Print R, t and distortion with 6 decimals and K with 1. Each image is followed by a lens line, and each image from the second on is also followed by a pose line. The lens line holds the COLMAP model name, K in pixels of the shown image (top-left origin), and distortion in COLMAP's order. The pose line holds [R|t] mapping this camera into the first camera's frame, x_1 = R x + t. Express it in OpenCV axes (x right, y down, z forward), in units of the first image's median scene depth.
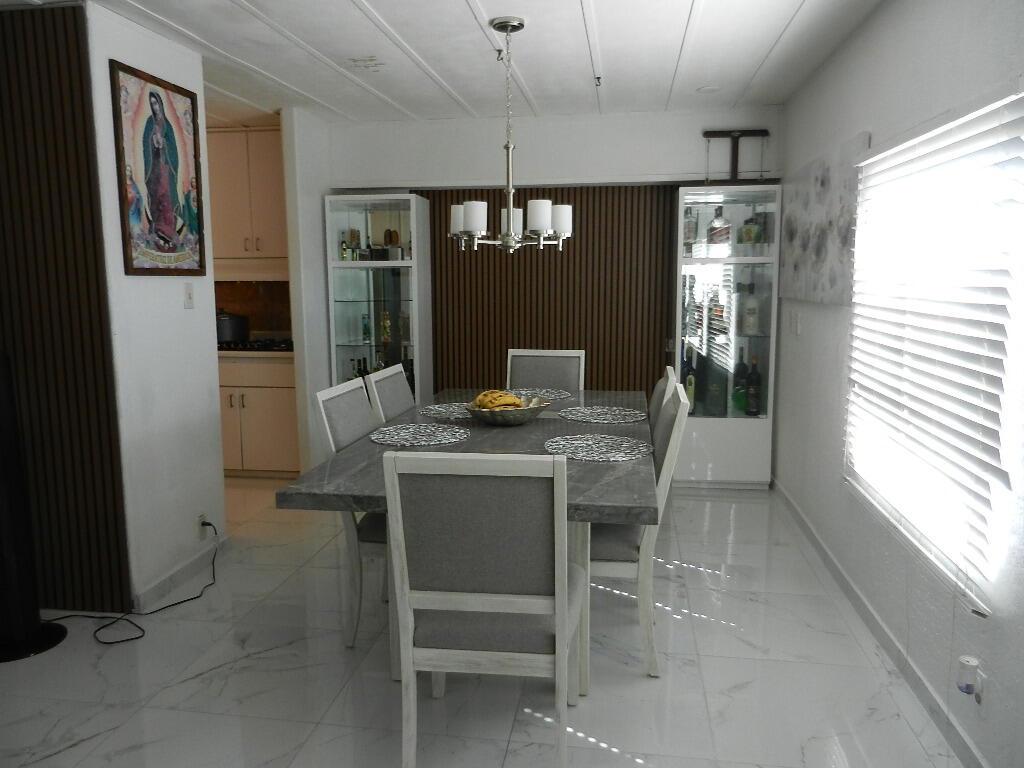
lens RADIAL K [[753.5, 0, 513.3], [0, 753.5, 382.1], [0, 0, 1]] dist [-0.014561, 0.020251]
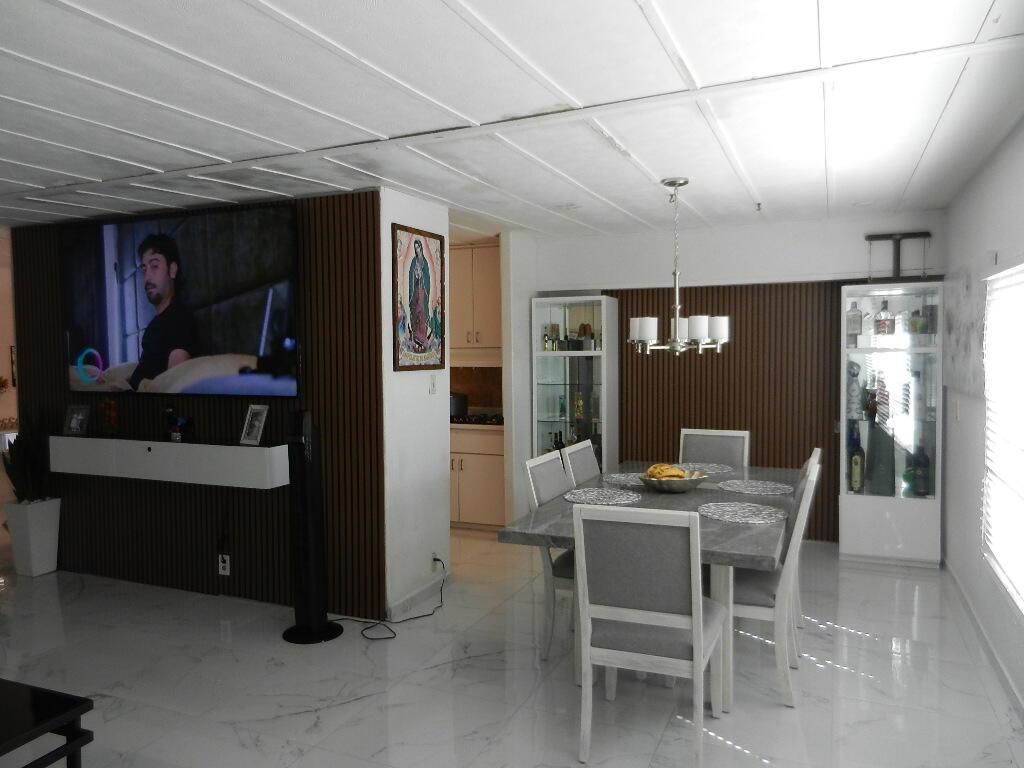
lens RADIAL K [[753.5, 0, 512.6], [0, 753.5, 381.6], [0, 0, 1]] dist [-0.014561, 0.020251]
pose [[0.966954, 0.008119, -0.254823, 0.050348], [-0.031374, 0.995685, -0.087329, -0.008039], [0.253015, 0.092438, 0.963036, -0.273881]]
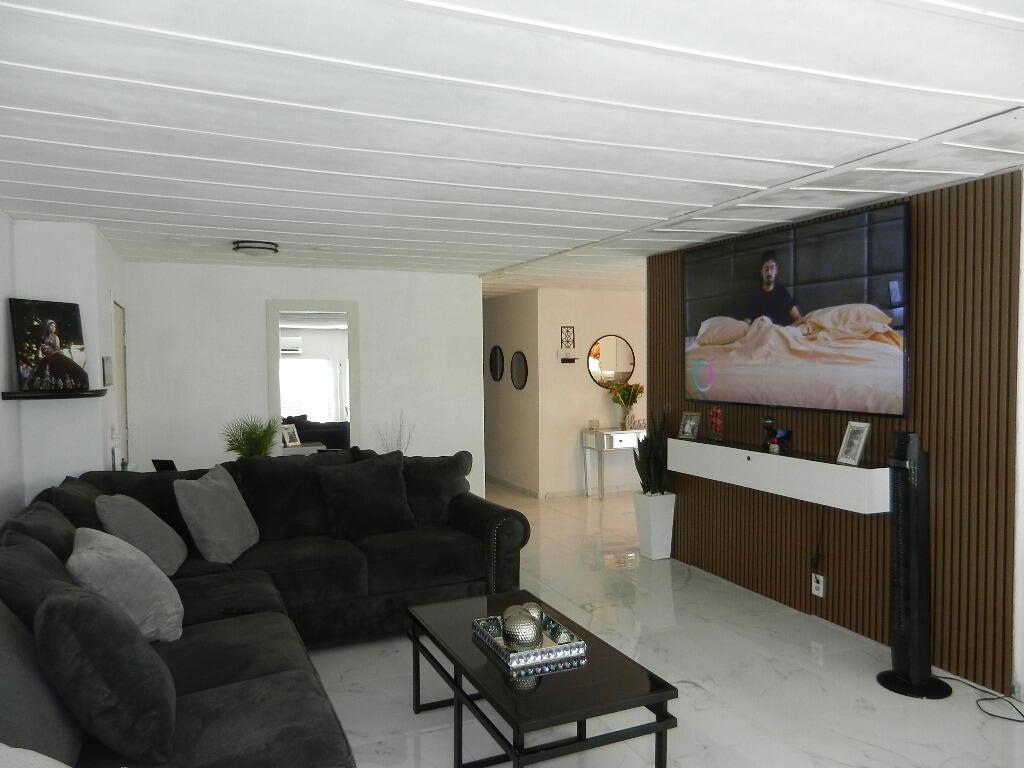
lens RADIAL K [[753.5, 0, 506.7], [0, 753.5, 383.3], [0, 0, 1]] dist [-0.014561, 0.020251]
pose [[0.505806, 0.024969, -0.862286, 0.051923], [-0.114900, 0.992625, -0.038656, -0.018345], [0.854961, 0.118629, 0.504944, -0.232106]]
